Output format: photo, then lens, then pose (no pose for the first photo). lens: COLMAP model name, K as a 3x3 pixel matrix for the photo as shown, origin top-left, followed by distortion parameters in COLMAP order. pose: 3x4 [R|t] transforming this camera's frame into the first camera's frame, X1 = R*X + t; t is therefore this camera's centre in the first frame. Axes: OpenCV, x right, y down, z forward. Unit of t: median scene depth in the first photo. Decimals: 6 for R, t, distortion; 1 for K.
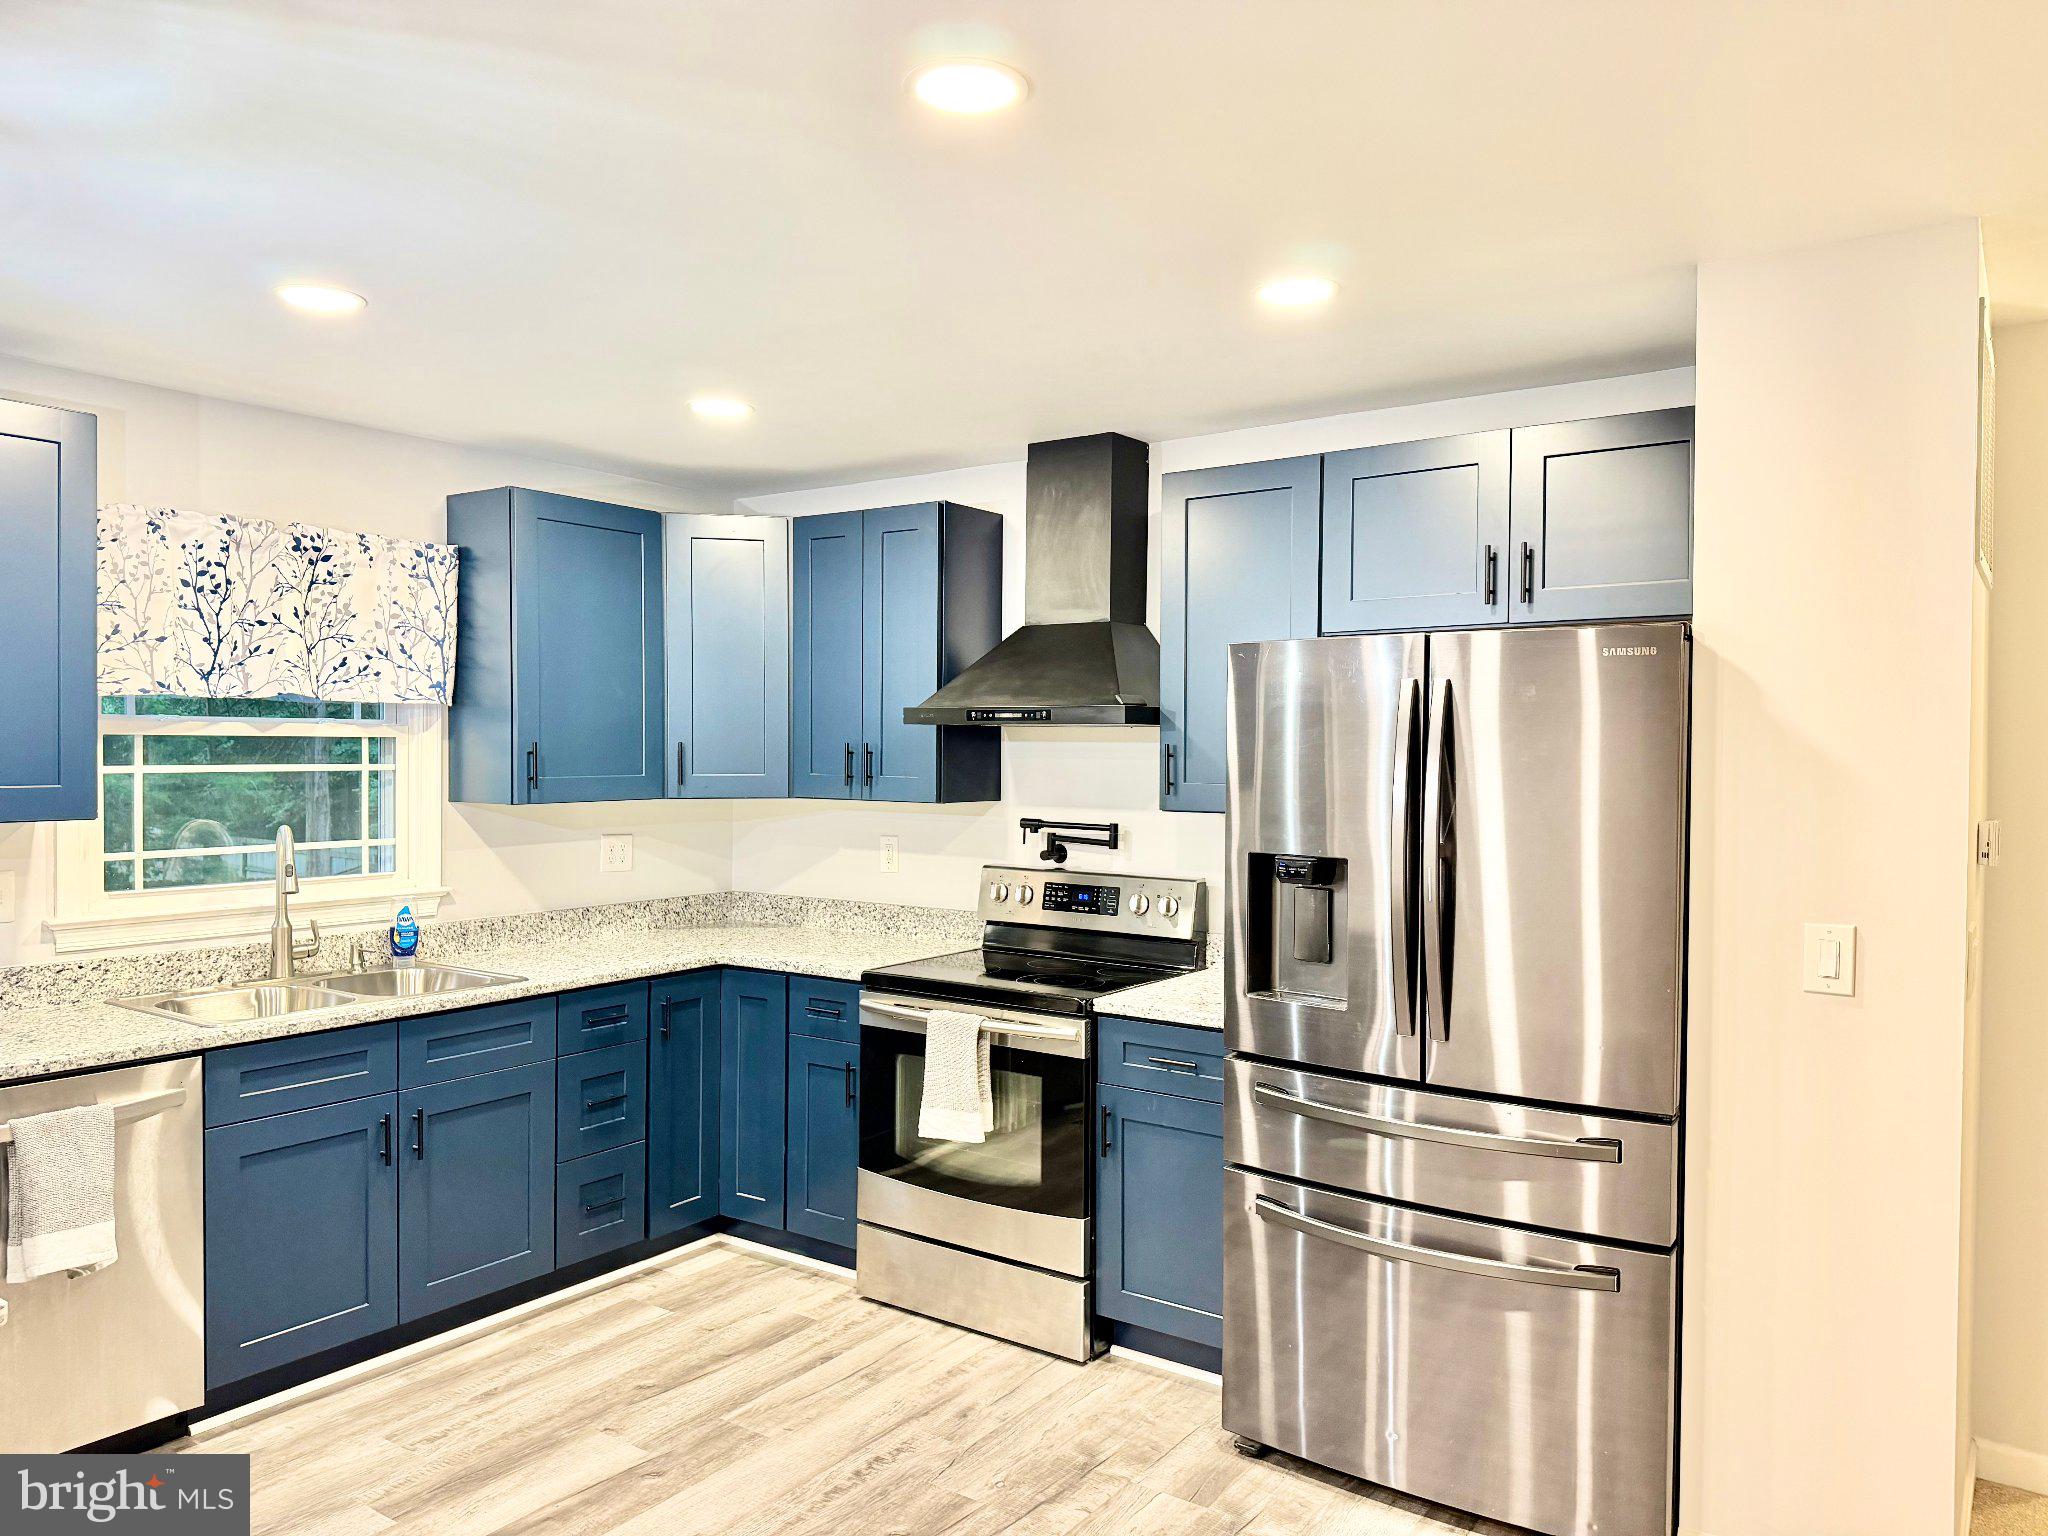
lens RADIAL K [[1456.4, 0, 1024.0], [0, 1456.4, 768.0], [0, 0, 1]] dist [0.123824, -0.142154]
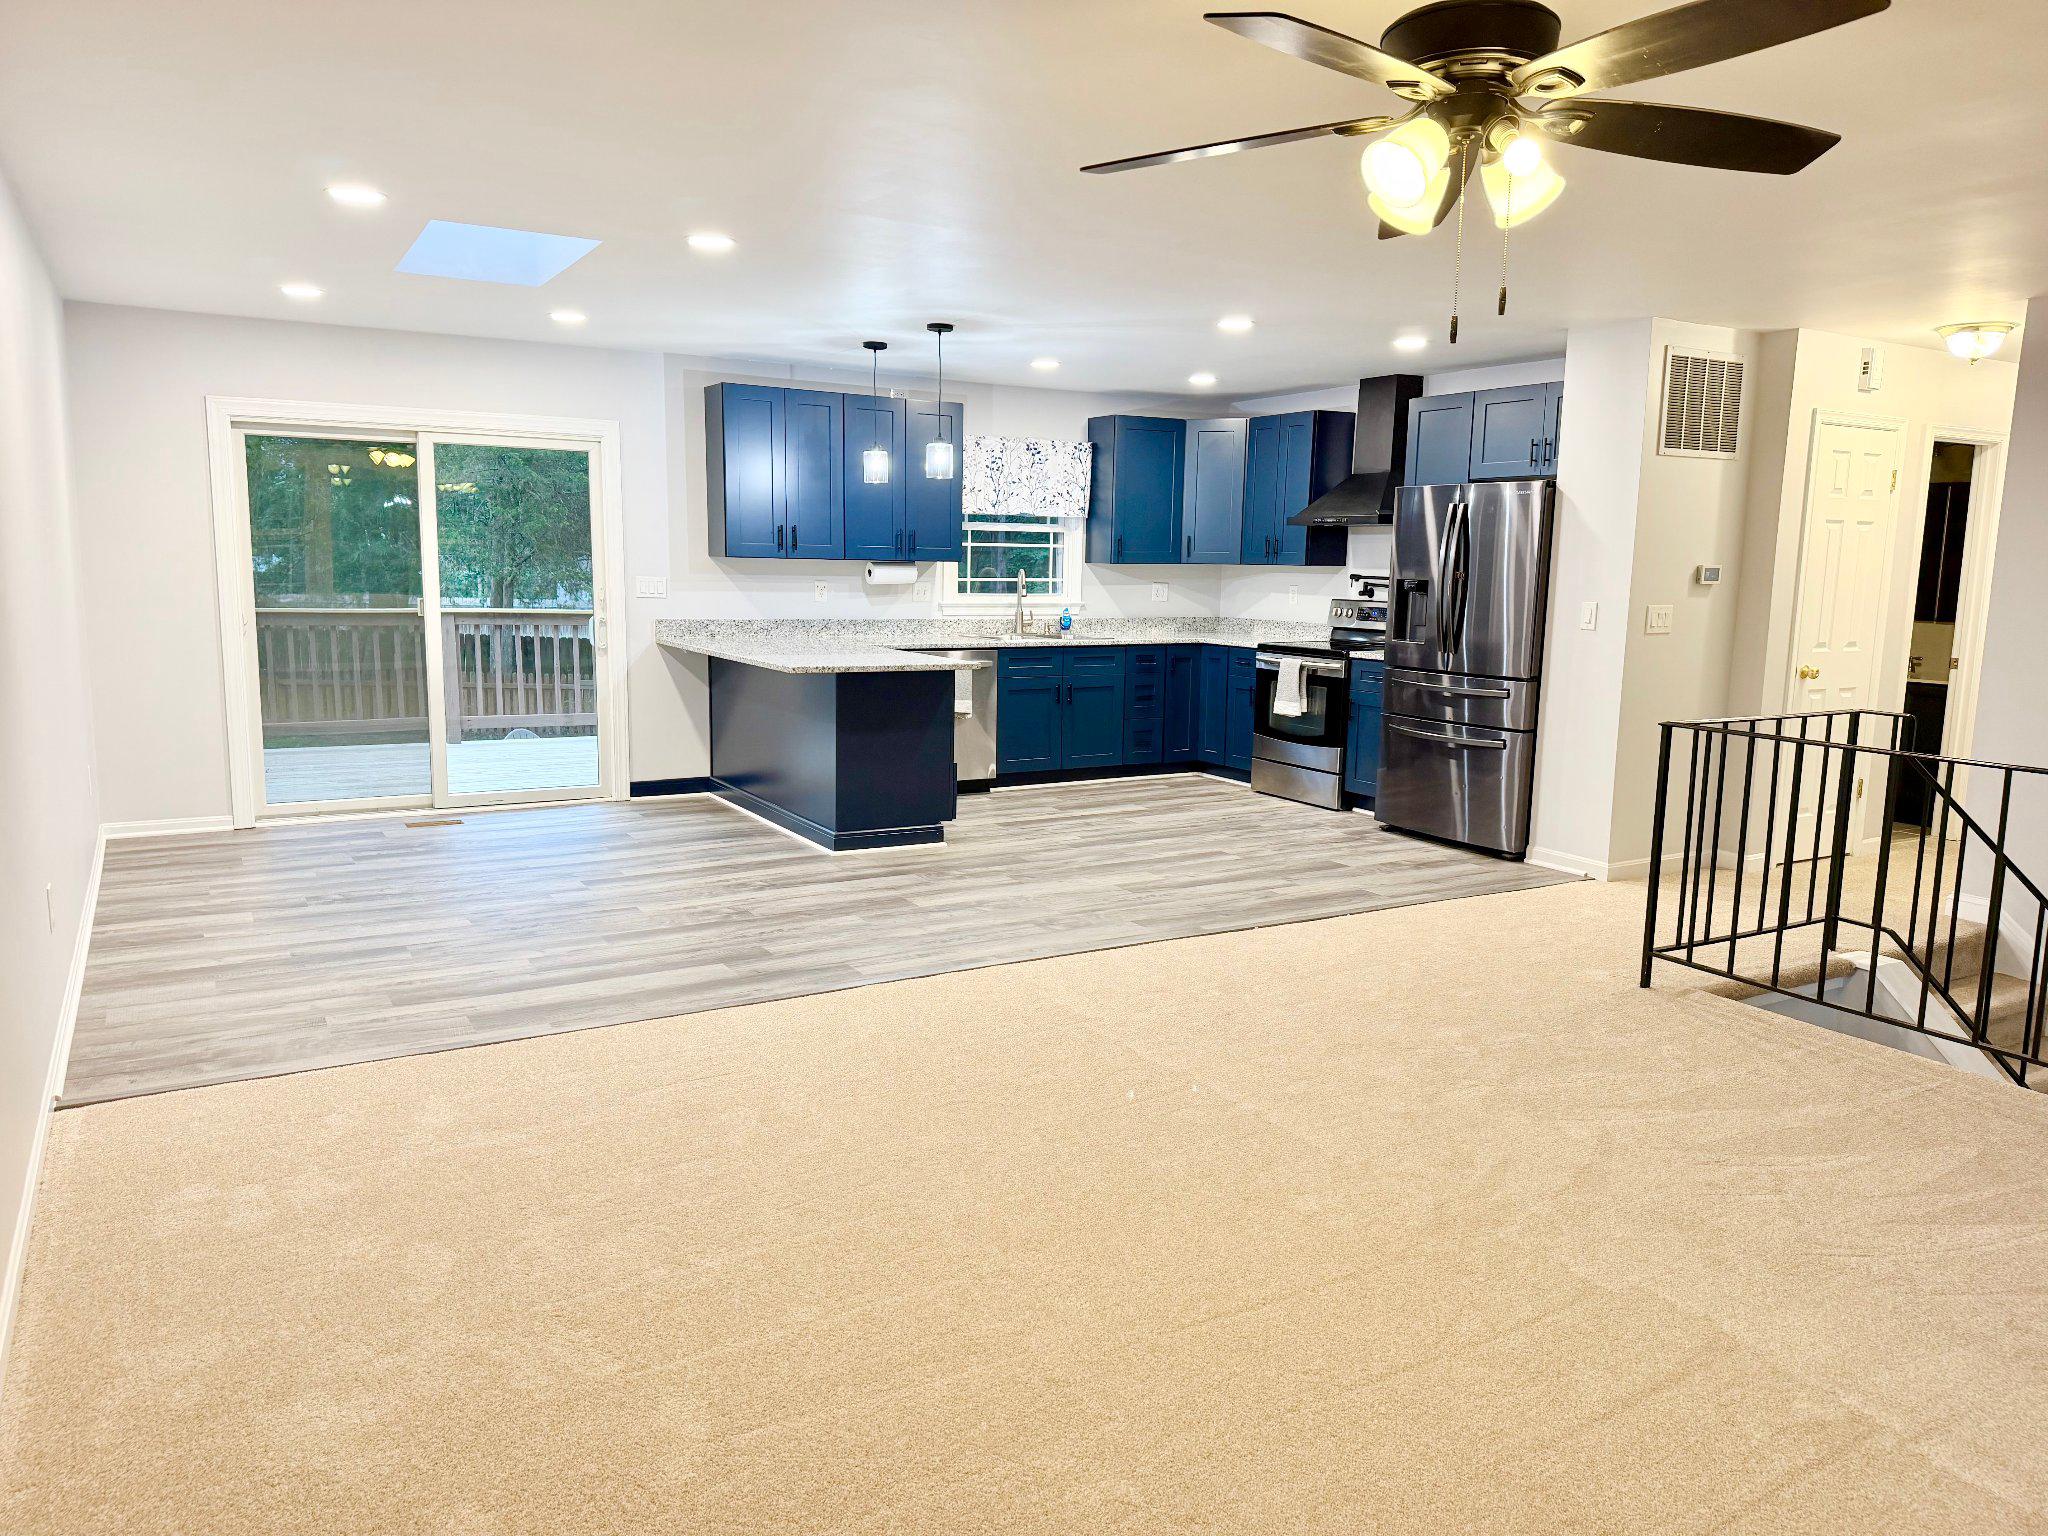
lens RADIAL K [[1456.4, 0, 1024.0], [0, 1456.4, 768.0], [0, 0, 1]] dist [0.123824, -0.142154]
pose [[0.908552, 0.068704, -0.412083, 0.457475], [-0.018073, 0.991925, 0.125530, 0.056549], [0.417380, -0.106603, 0.902458, -1.059842]]
